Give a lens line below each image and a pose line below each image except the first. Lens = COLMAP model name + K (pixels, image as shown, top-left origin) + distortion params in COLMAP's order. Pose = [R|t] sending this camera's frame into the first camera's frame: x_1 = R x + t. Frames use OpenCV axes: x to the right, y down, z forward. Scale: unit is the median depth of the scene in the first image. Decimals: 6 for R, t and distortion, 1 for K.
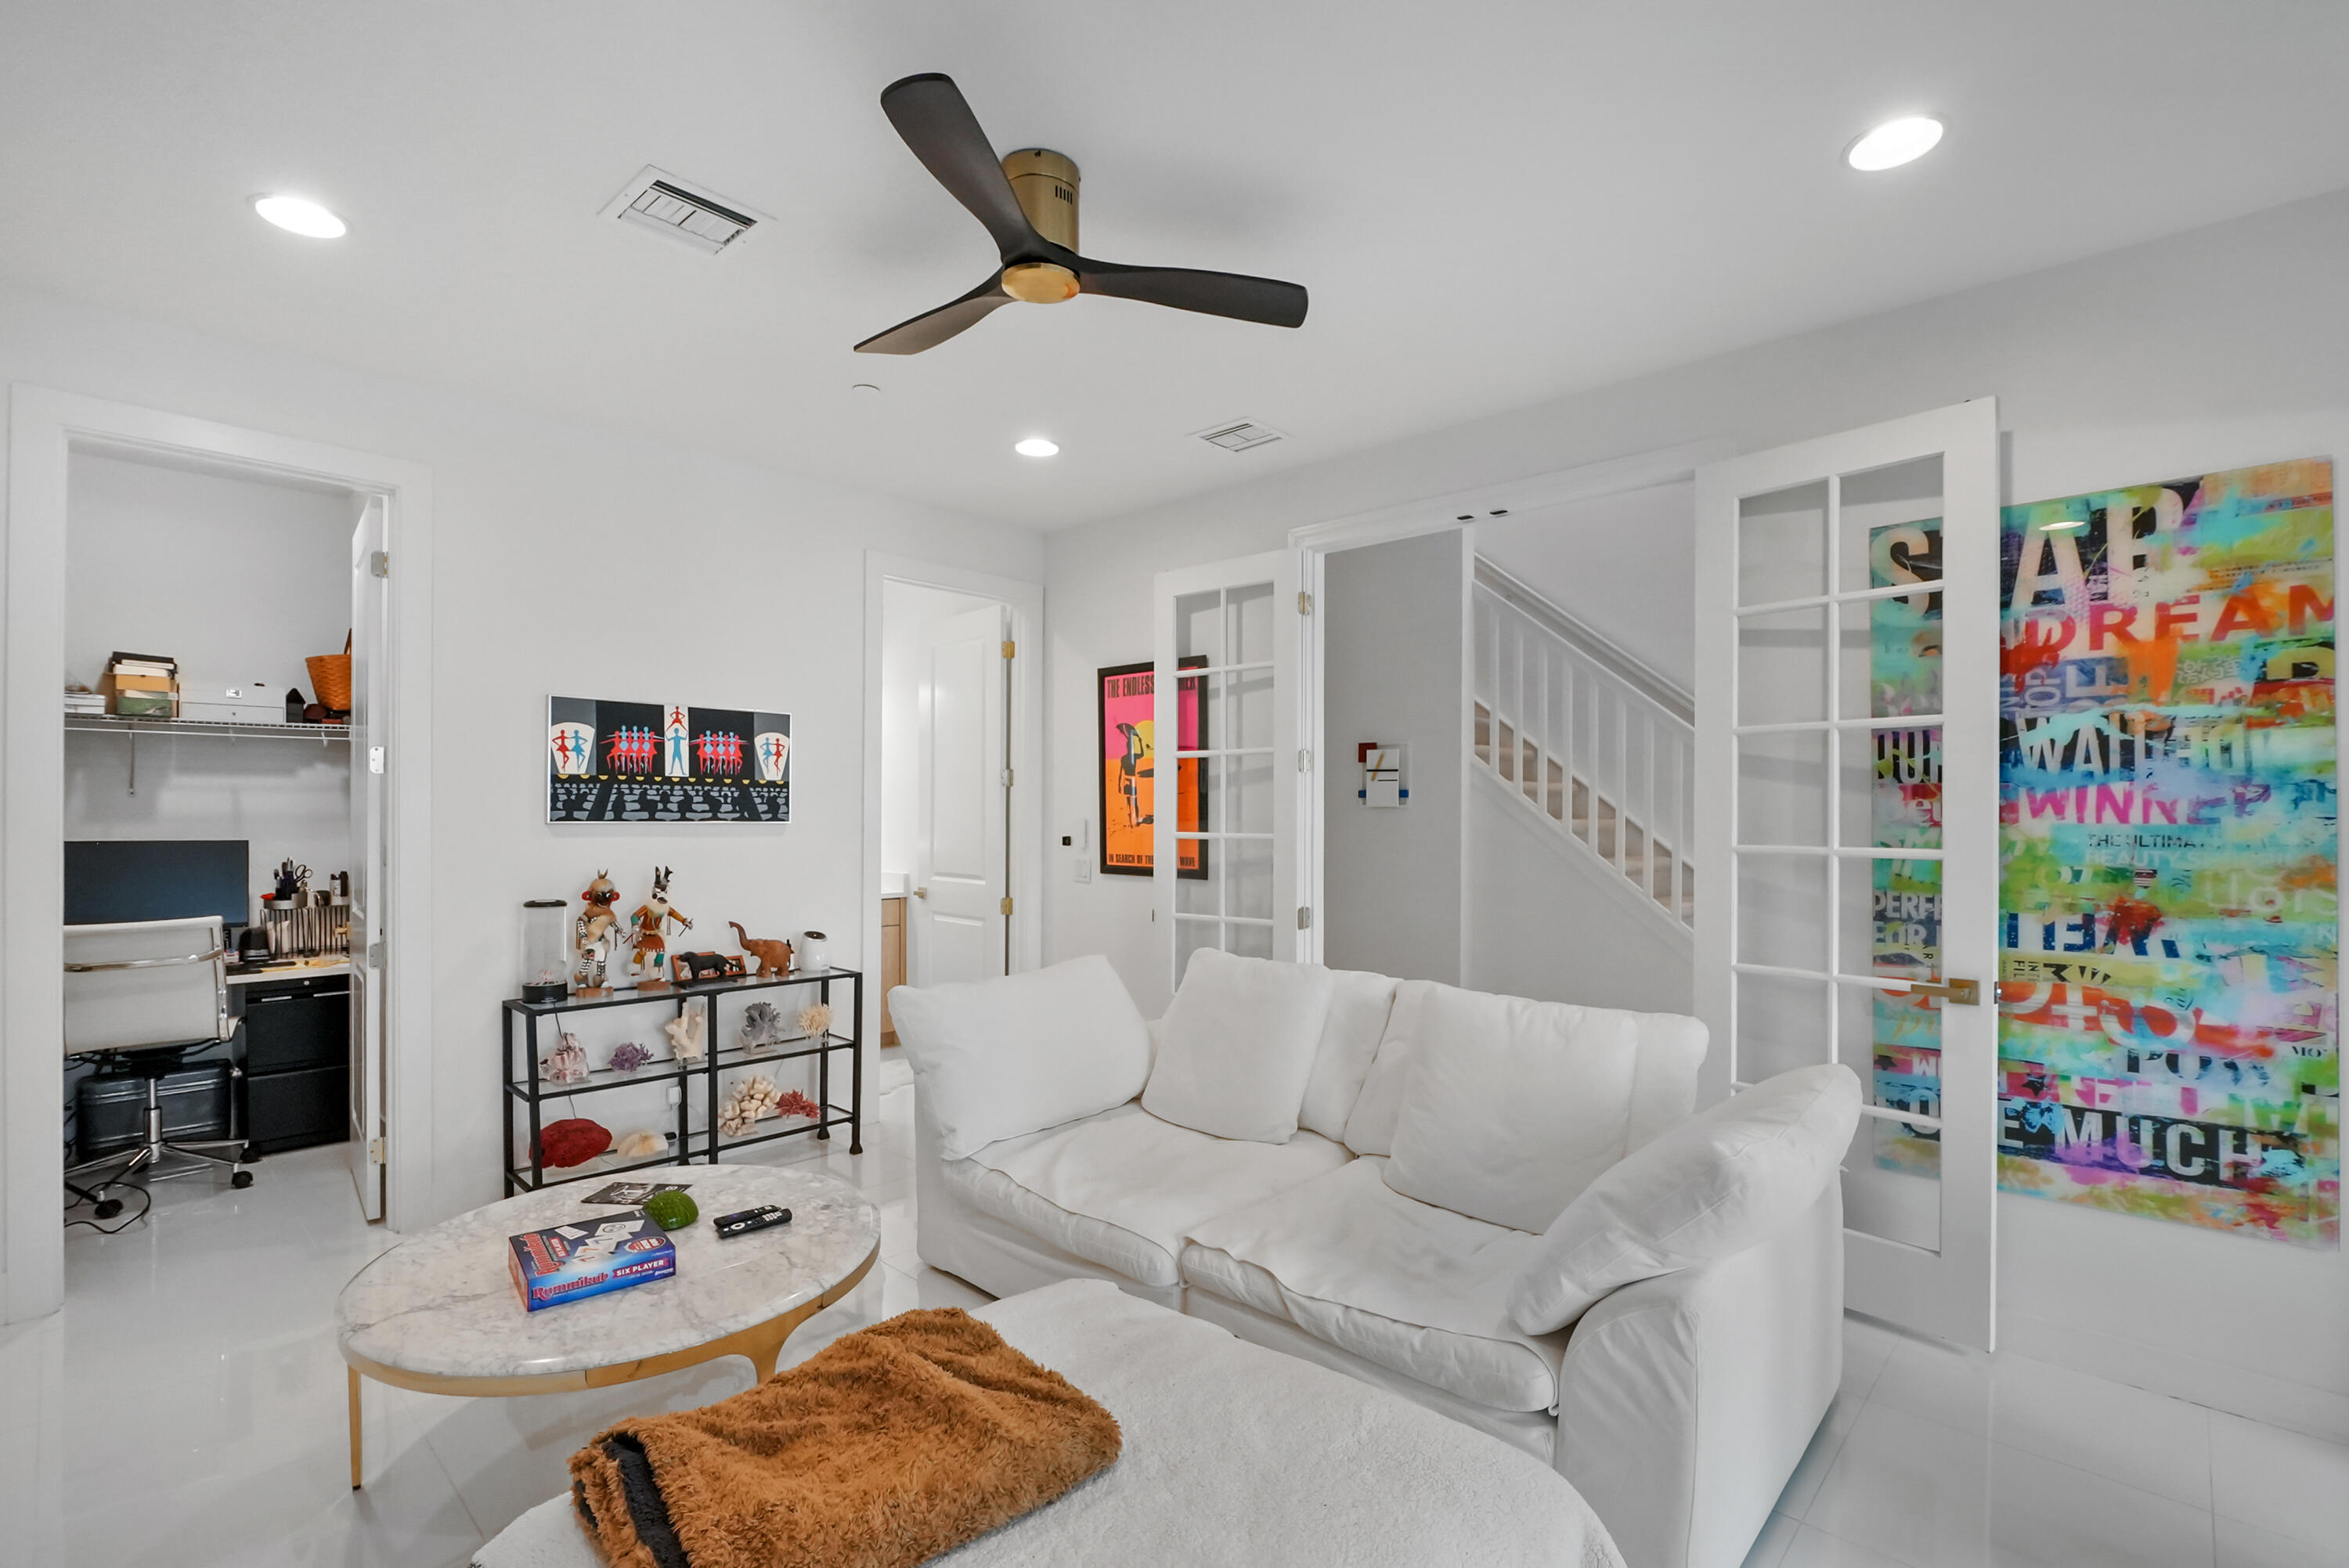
lens RADIAL K [[1064.2, 0, 1166.6], [0, 1064.2, 804.7], [0, 0, 1]] dist [-0.012831, 0.000066]
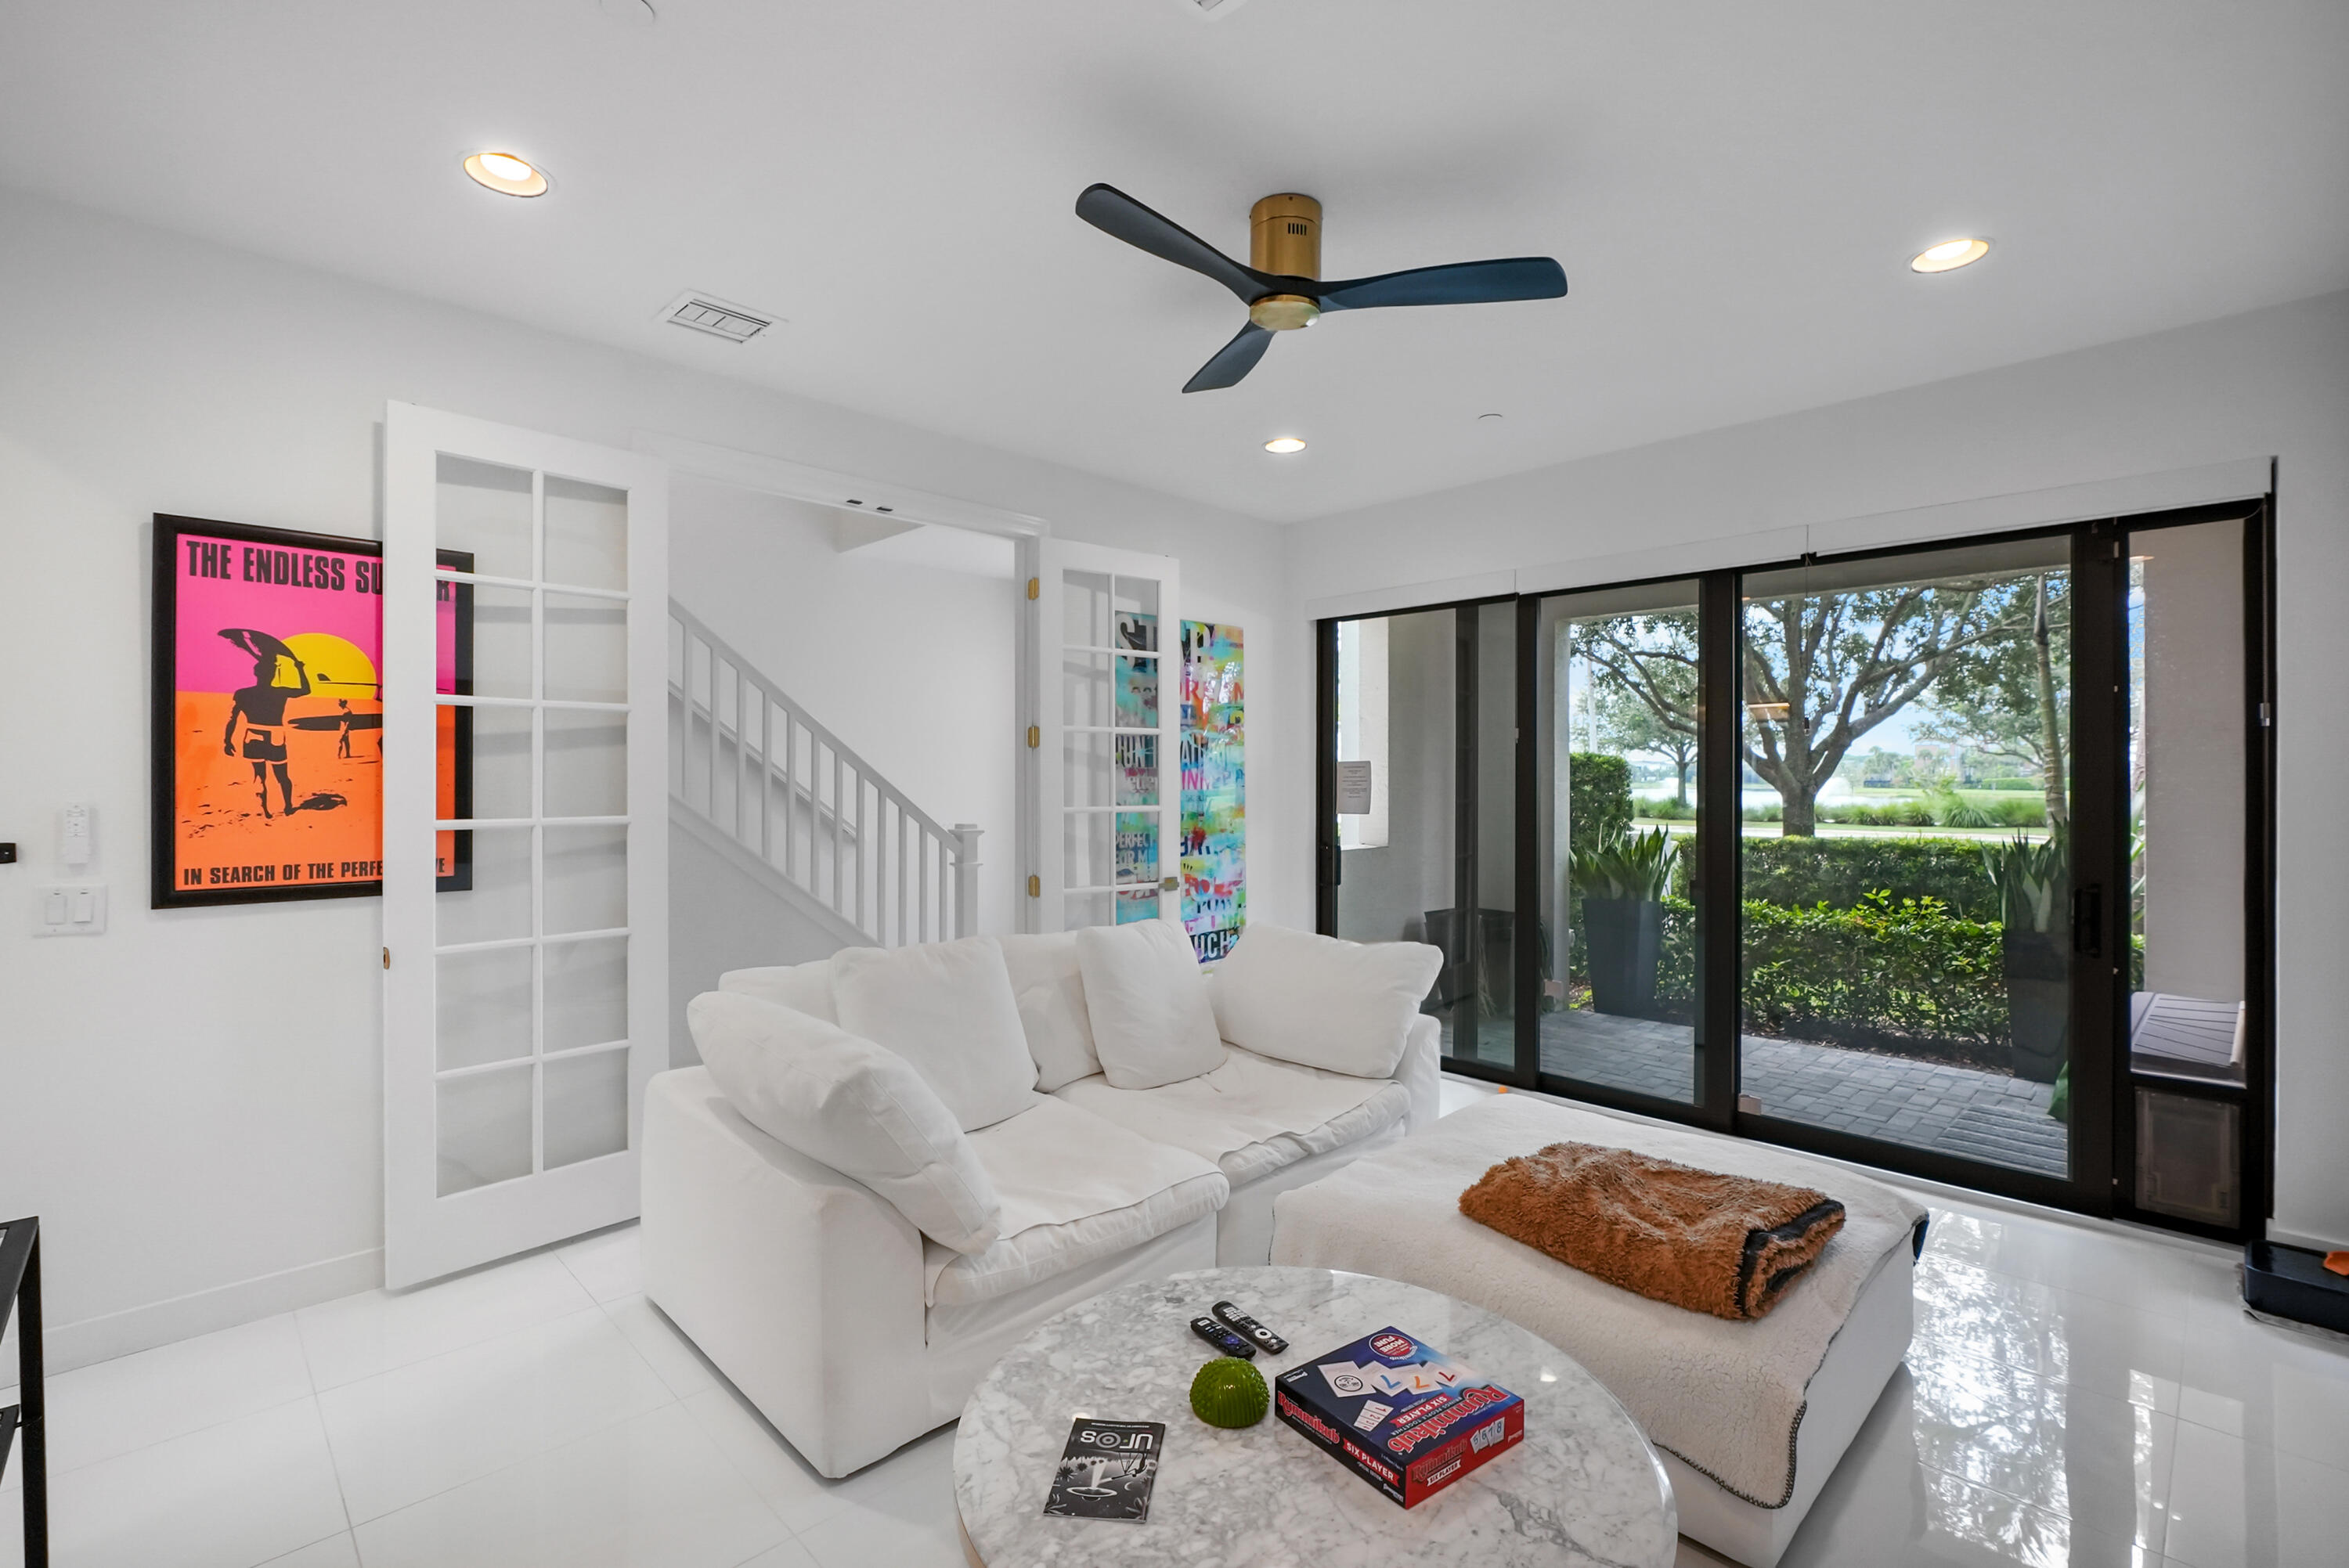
lens RADIAL K [[1064.2, 0, 1165.6], [0, 1064.2, 771.3], [0, 0, 1]] dist [-0.012831, 0.000066]
pose [[0.038788, 0.003235, 0.999242, -1.028673], [-0.008608, 0.999959, -0.002903, -0.009770], [-0.999210, -0.008488, 0.038814, 0.907652]]
